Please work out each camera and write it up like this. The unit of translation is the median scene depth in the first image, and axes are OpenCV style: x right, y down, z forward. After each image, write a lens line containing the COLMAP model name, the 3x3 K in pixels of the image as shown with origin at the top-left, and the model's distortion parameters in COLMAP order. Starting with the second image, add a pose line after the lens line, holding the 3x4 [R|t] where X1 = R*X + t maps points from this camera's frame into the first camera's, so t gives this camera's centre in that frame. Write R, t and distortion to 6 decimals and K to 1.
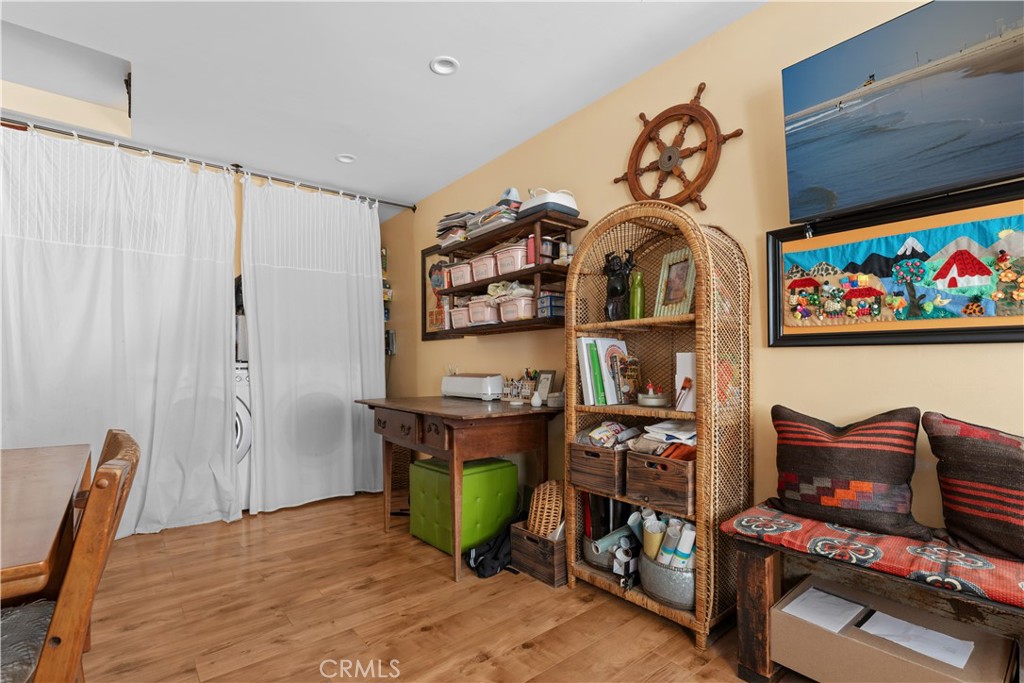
lens RADIAL K [[464.6, 0, 489.5], [0, 464.6, 359.4], [0, 0, 1]] dist [-0.000890, -0.000025]
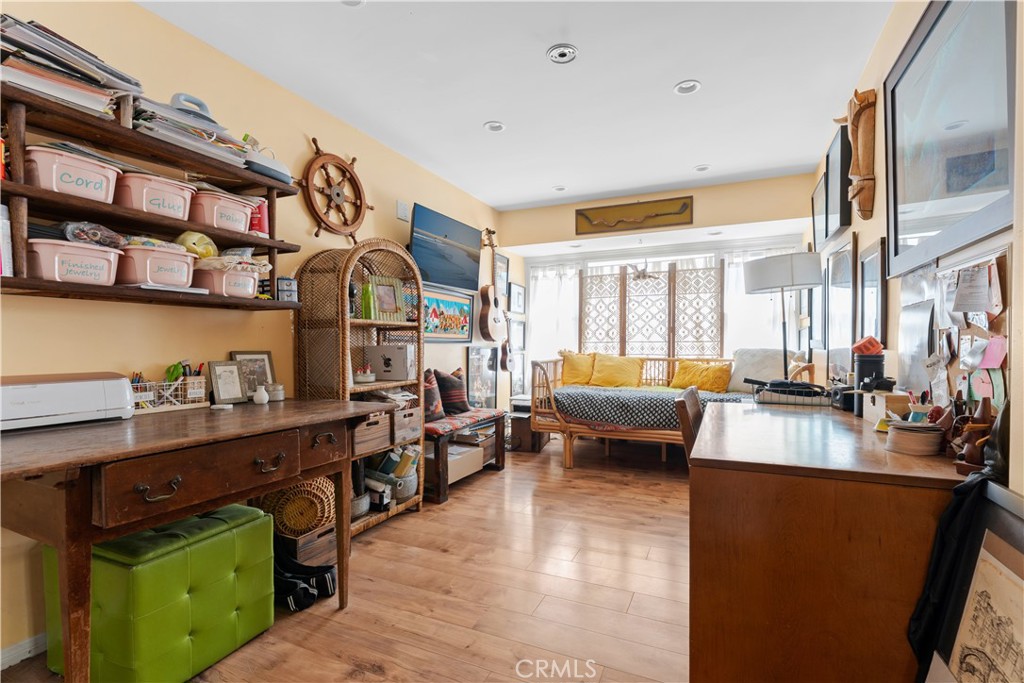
lens RADIAL K [[464.6, 0, 512.7], [0, 464.6, 347.2], [0, 0, 1]] dist [-0.000890, -0.000025]
pose [[-0.446831, 0.003174, 0.894613, -1.080881], [-0.004882, 0.999970, -0.005986, 0.002616], [-0.894605, -0.007042, -0.446802, 1.225520]]
